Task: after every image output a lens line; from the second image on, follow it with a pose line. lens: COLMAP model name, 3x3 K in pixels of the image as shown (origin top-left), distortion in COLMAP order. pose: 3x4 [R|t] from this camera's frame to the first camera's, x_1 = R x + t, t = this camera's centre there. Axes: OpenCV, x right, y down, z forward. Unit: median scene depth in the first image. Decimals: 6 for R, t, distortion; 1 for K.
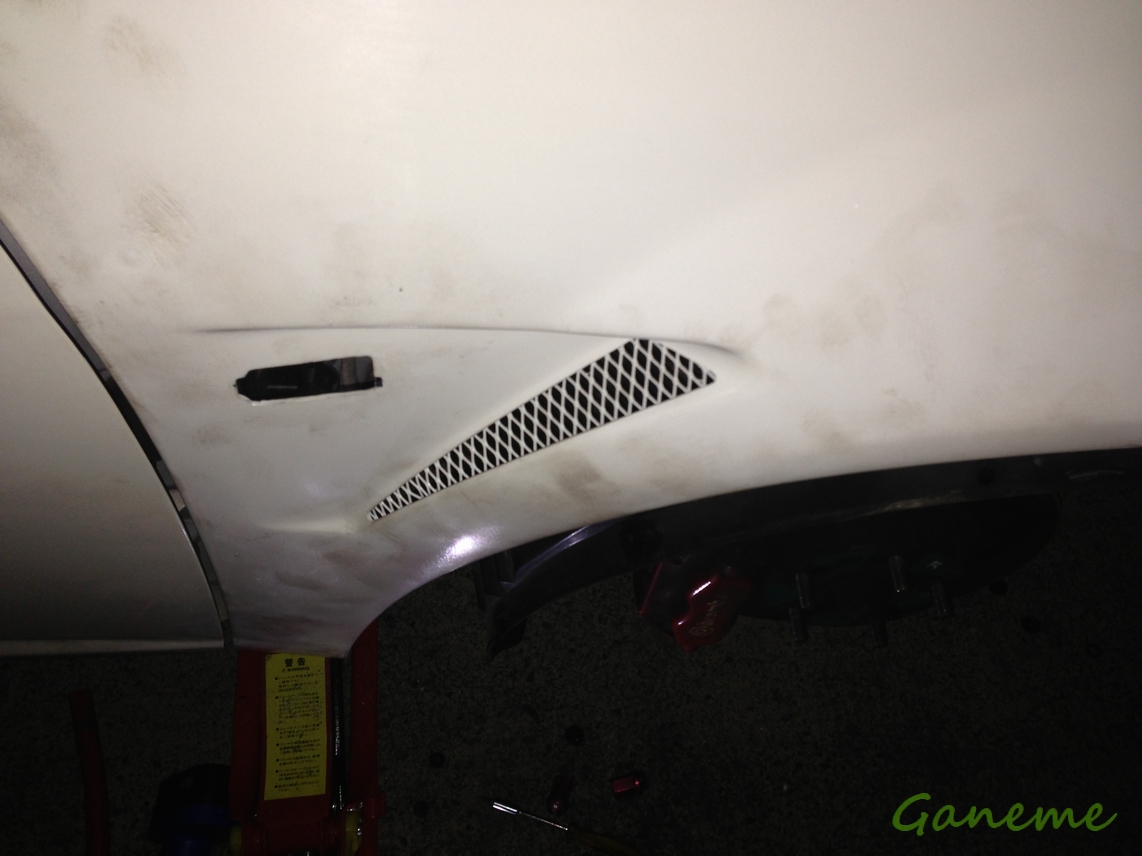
lens RADIAL K [[1097.3, 0, 568.6], [0, 1097.3, 423.3], [0, 0, 1]] dist [0.009411, 0.000000]
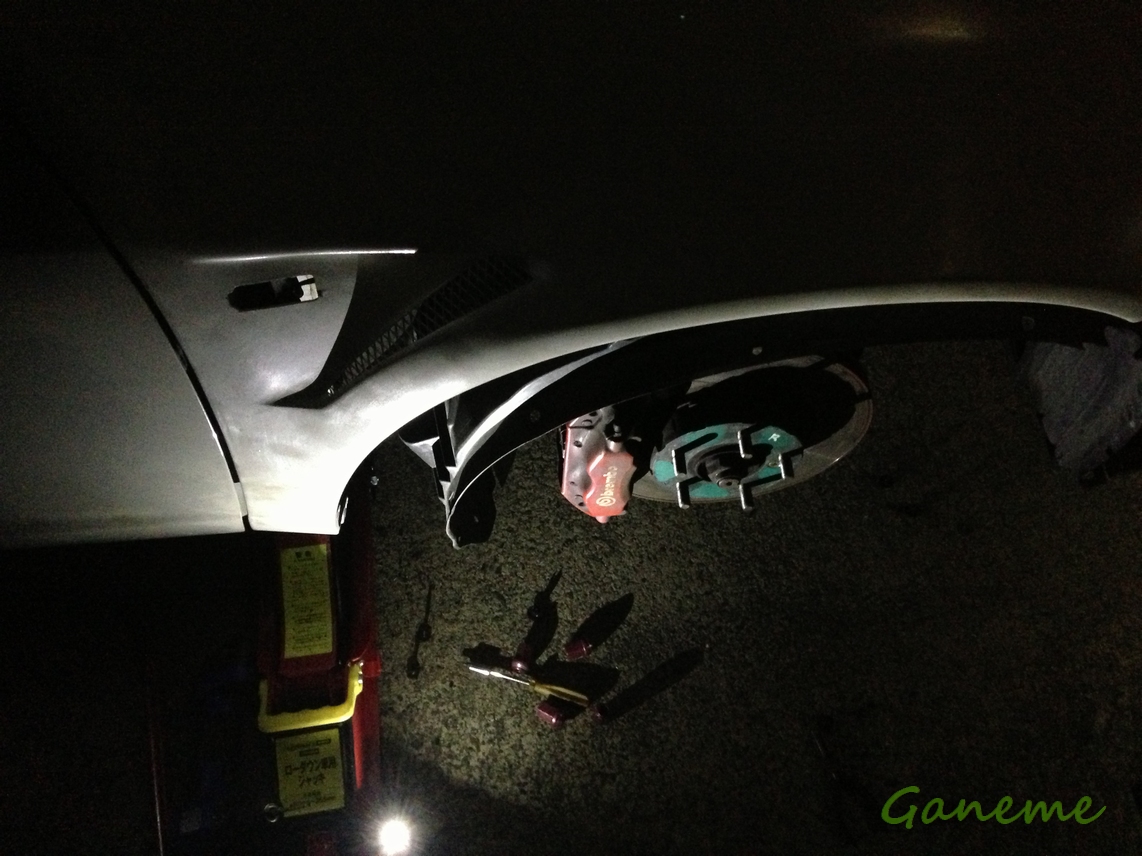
lens RADIAL K [[1097.3, 0, 573.9], [0, 1097.3, 432.1], [0, 0, 1]] dist [0.009411, 0.000000]
pose [[0.998196, -0.055965, -0.021757, 0.086712], [0.056294, 0.998304, 0.014816, 0.063739], [0.020891, -0.016014, 0.999653, -0.230895]]
